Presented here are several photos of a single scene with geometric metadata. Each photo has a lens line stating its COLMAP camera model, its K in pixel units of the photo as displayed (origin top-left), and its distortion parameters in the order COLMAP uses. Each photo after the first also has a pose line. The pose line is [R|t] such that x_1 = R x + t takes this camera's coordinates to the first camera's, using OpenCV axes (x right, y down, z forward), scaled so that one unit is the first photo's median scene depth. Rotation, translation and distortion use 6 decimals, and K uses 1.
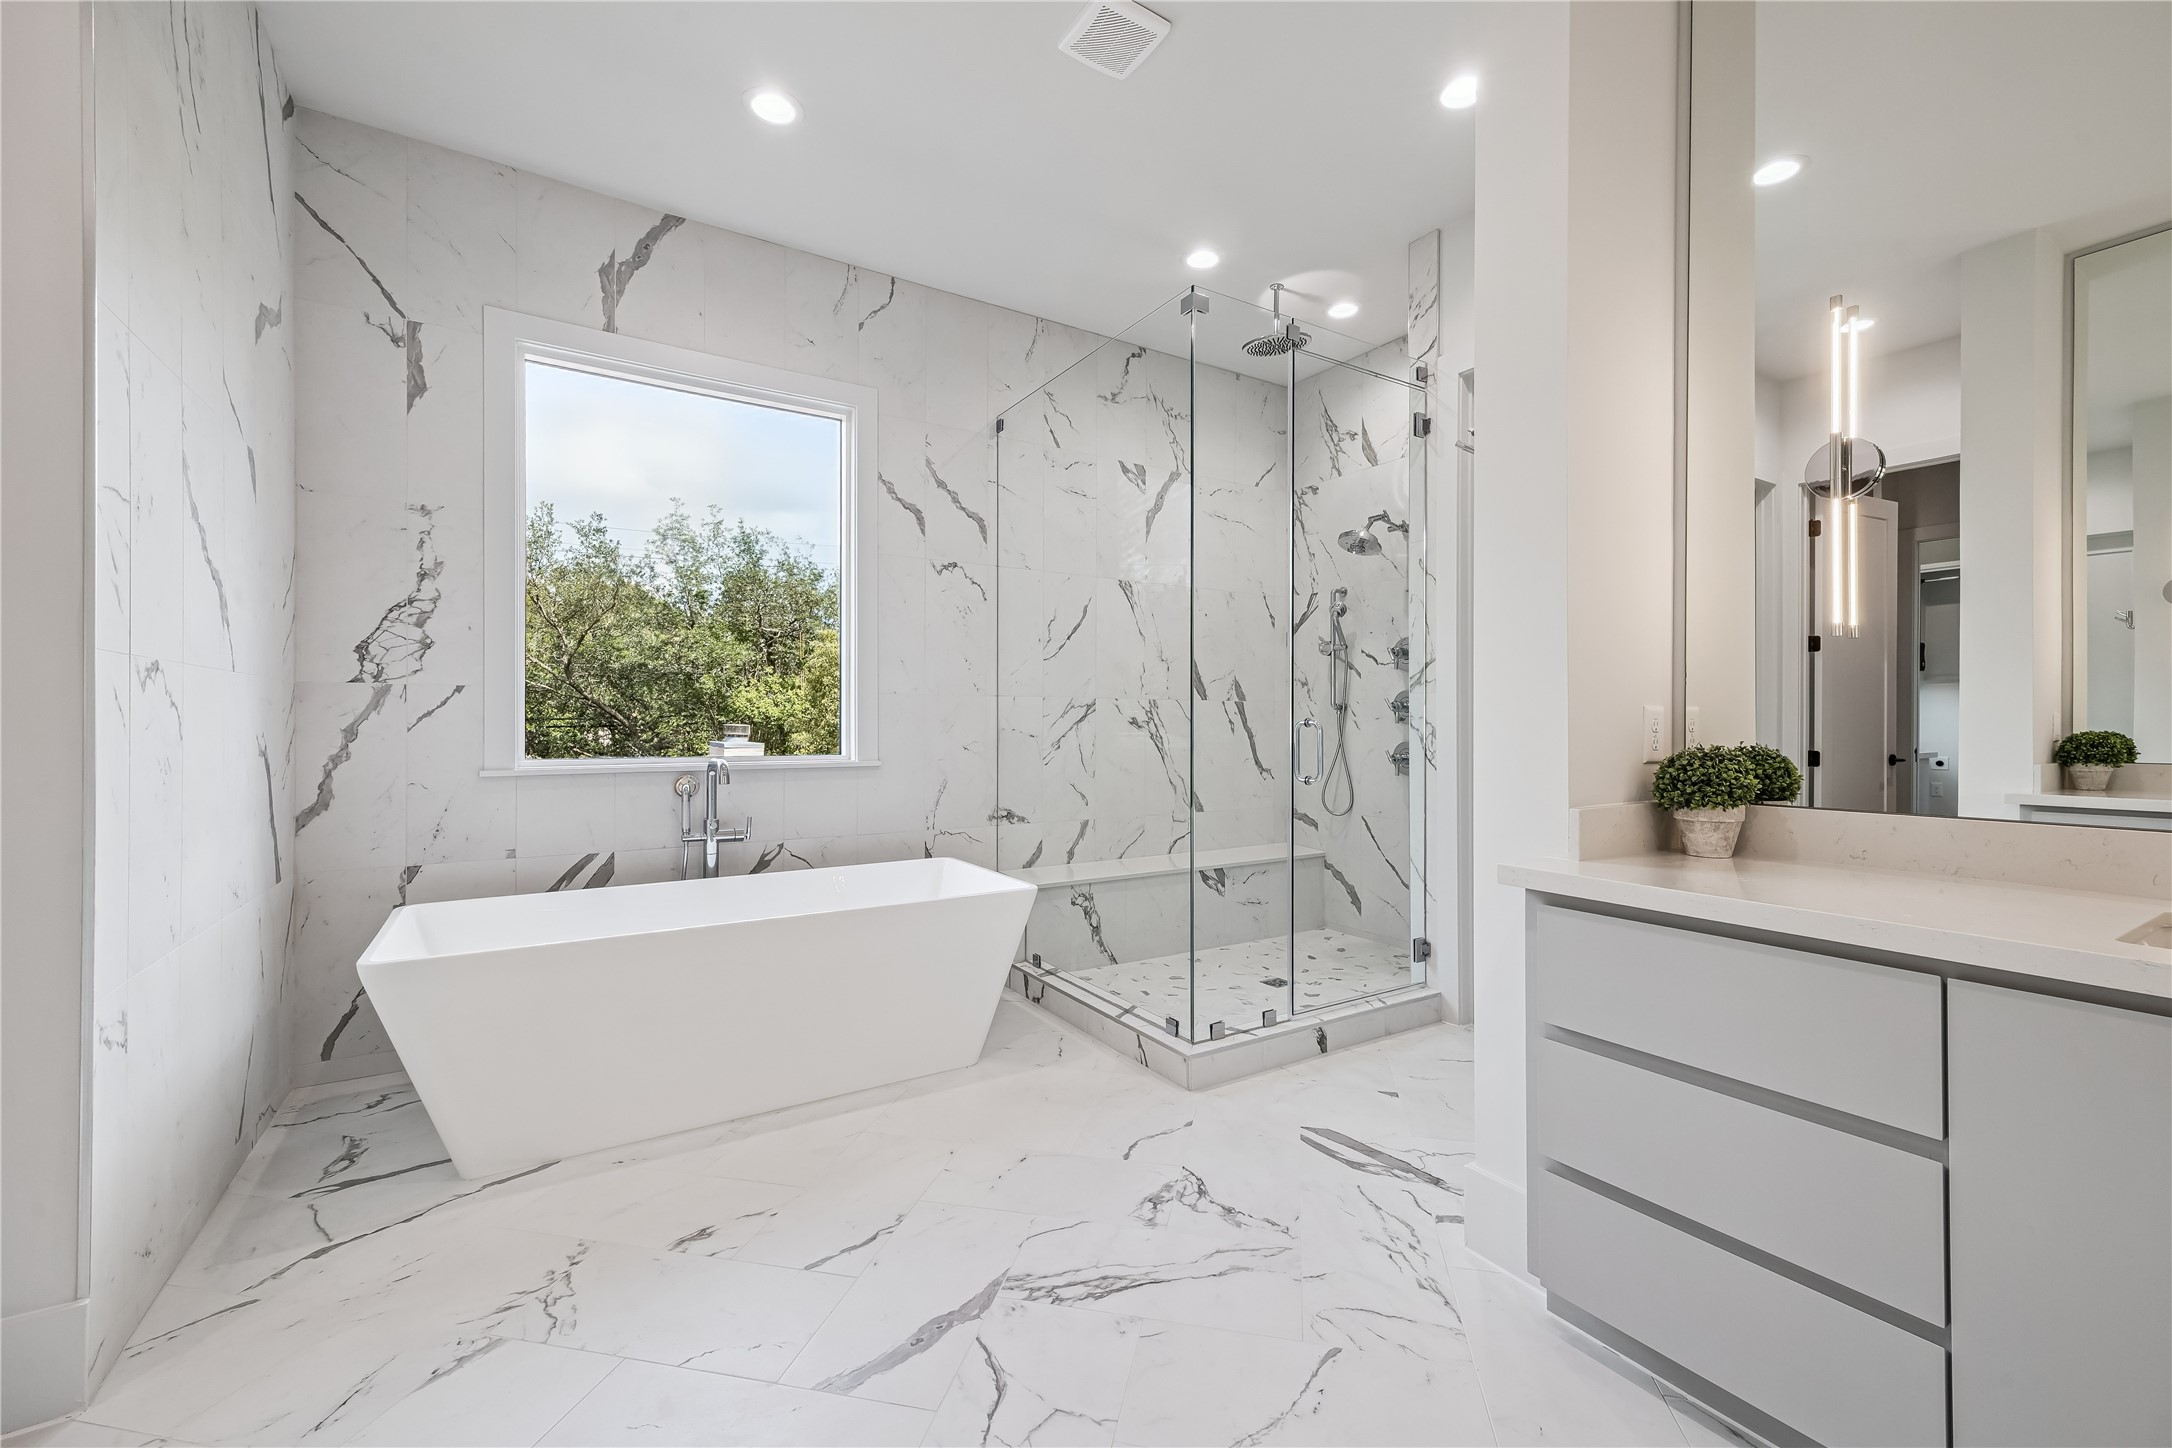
lens RADIAL K [[884.4, 0, 1111.7], [0, 884.4, 725.4], [0, 0, 1]] dist [0.011501, -0.000325]
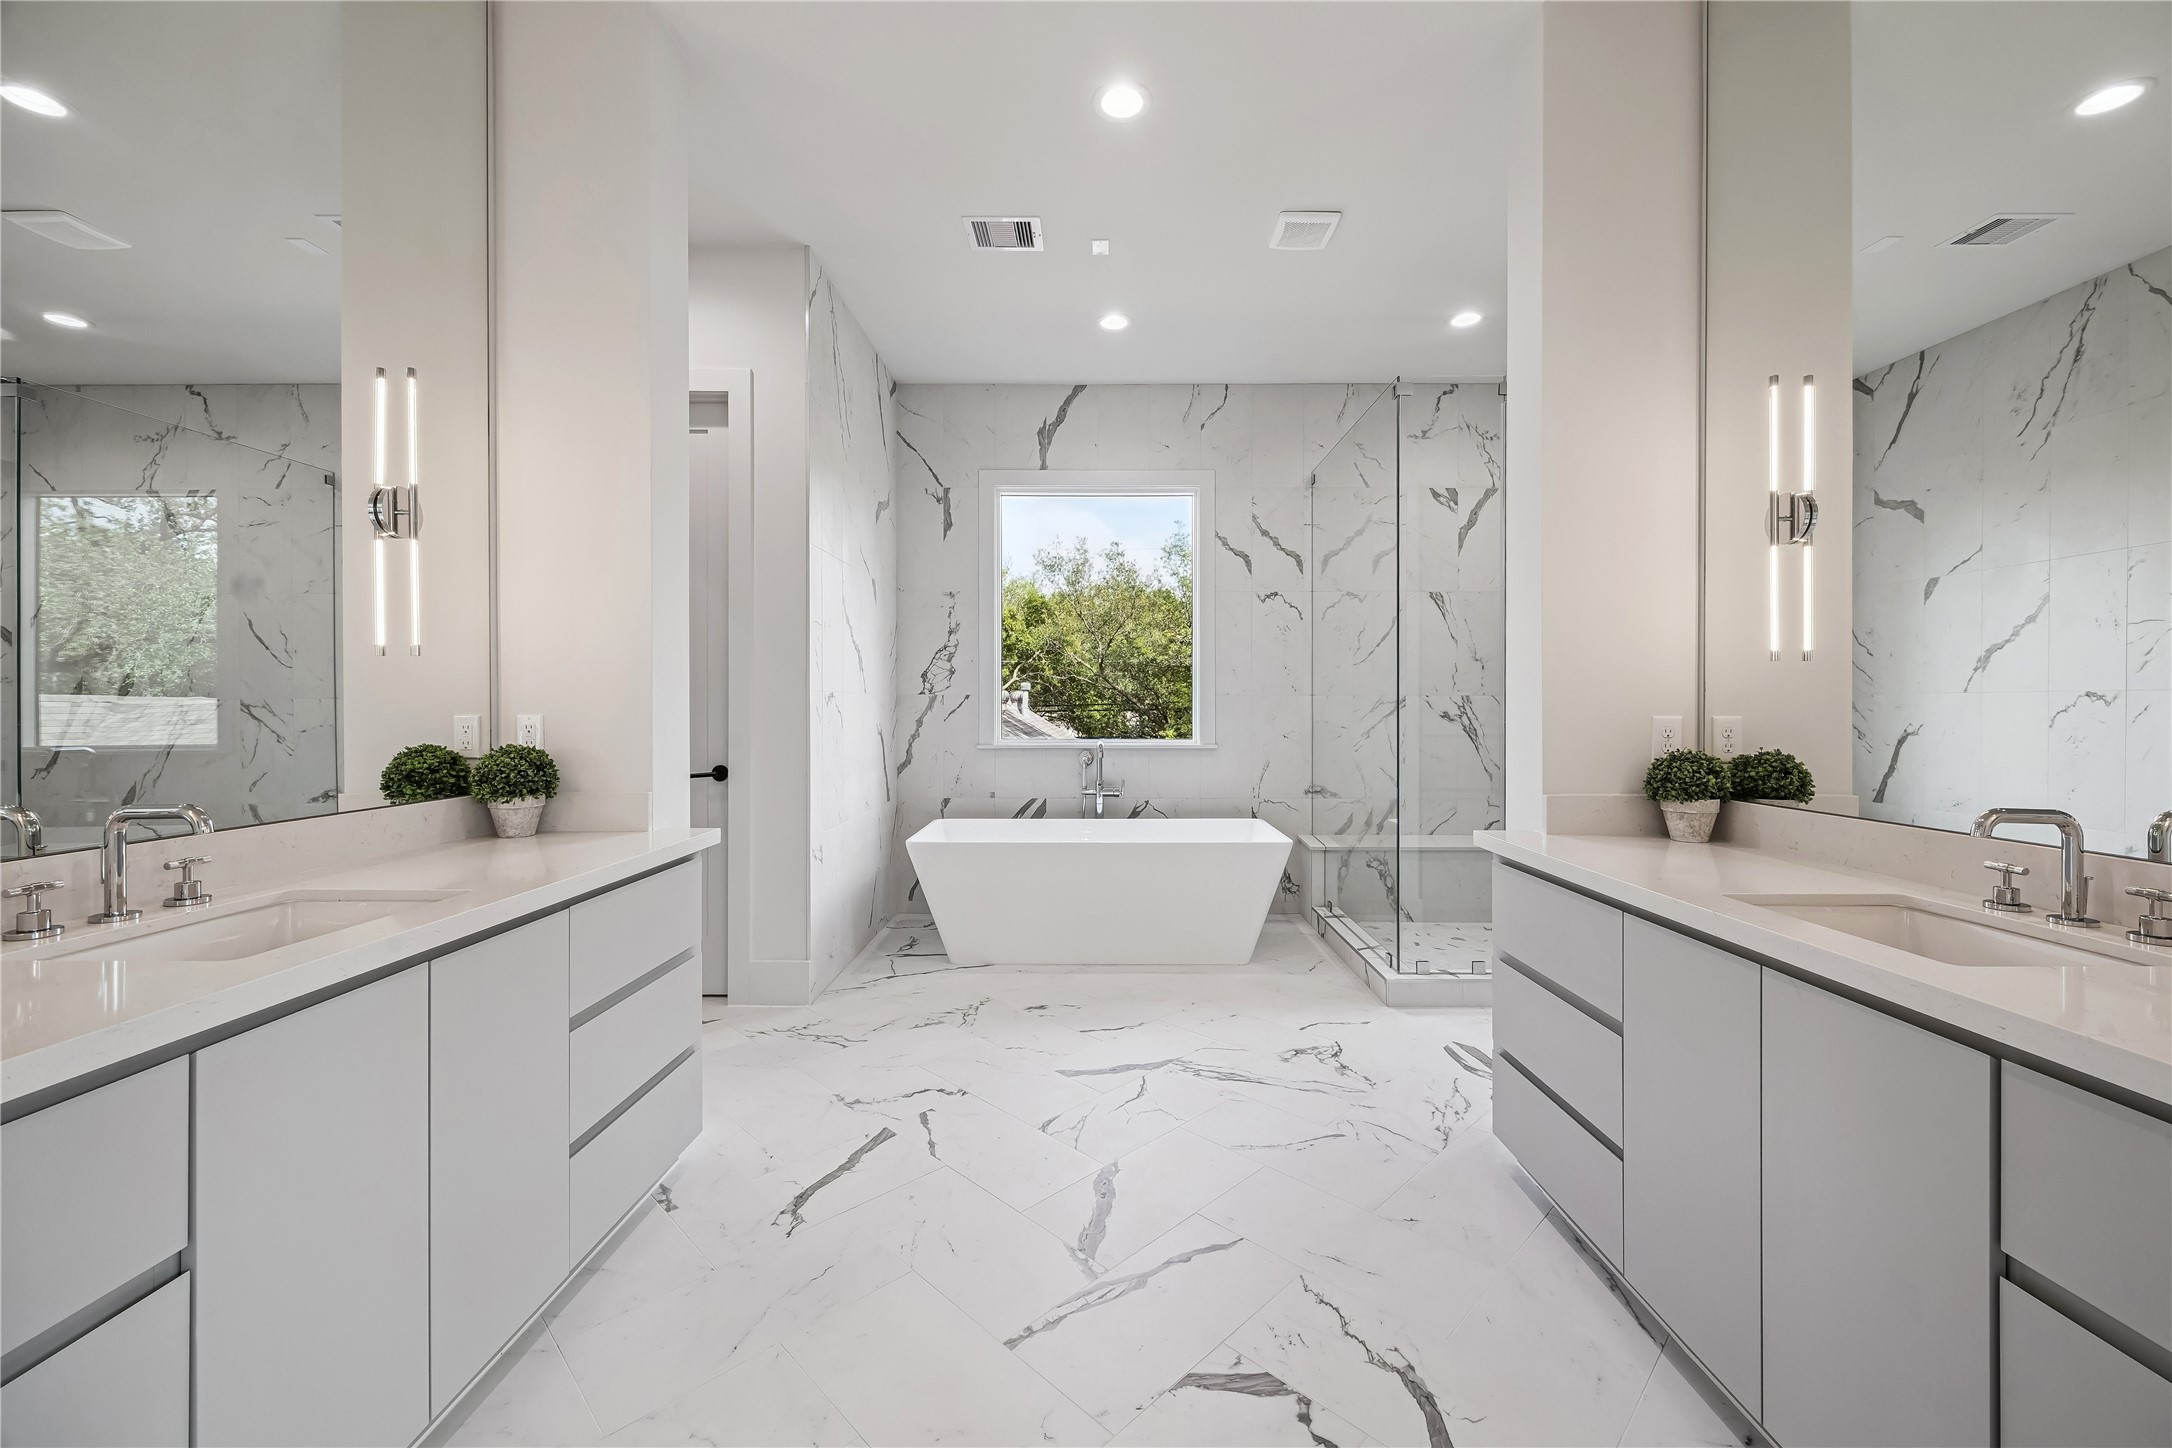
lens RADIAL K [[846.8, 0, 1096.3], [0, 846.8, 721.9], [0, 0, 1]] dist [0.001381, -0.000040]
pose [[0.841387, 0.009859, -0.540343, 0.329009], [-0.001493, 0.999872, 0.015919, -0.017580], [0.540431, -0.012587, 0.841294, -0.219589]]
